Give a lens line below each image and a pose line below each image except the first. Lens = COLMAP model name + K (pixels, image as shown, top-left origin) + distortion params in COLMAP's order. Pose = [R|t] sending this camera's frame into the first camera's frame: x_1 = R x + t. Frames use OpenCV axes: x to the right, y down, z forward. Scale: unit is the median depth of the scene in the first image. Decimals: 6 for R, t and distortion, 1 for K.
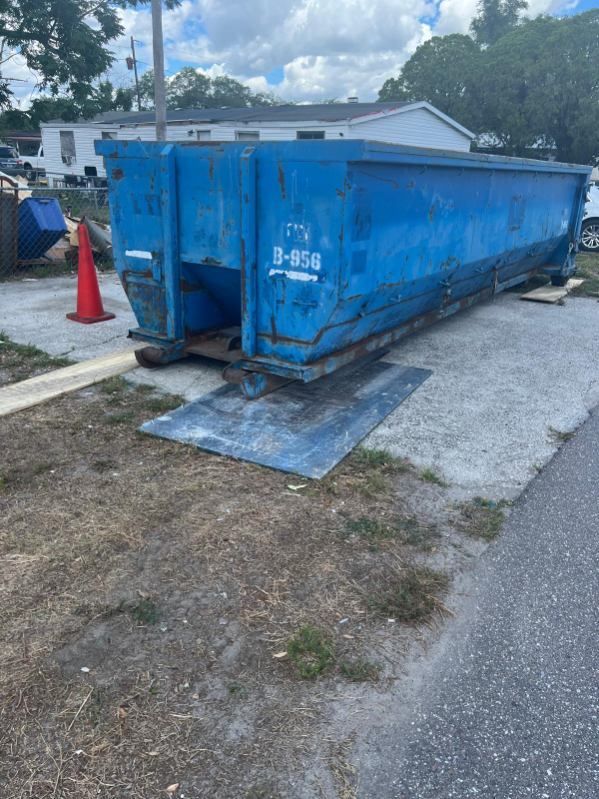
lens RADIAL K [[595.7, 0, 298.2], [0, 595.7, 401.7], [0, 0, 1]] dist [0.075061, -0.086869]
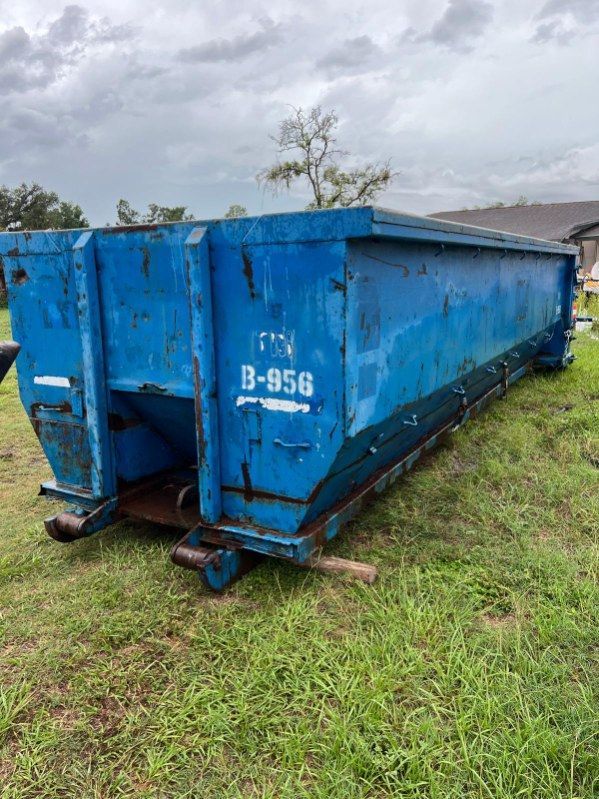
lens RADIAL K [[560.9, 0, 300.0], [0, 560.9, 377.1], [0, 0, 1]] dist [0.137724, -0.069011]
pose [[0.996141, -0.058433, 0.065486, -0.016543], [0.069754, 0.979947, -0.186650, -0.118040], [-0.053266, 0.190497, 0.980242, 0.359325]]
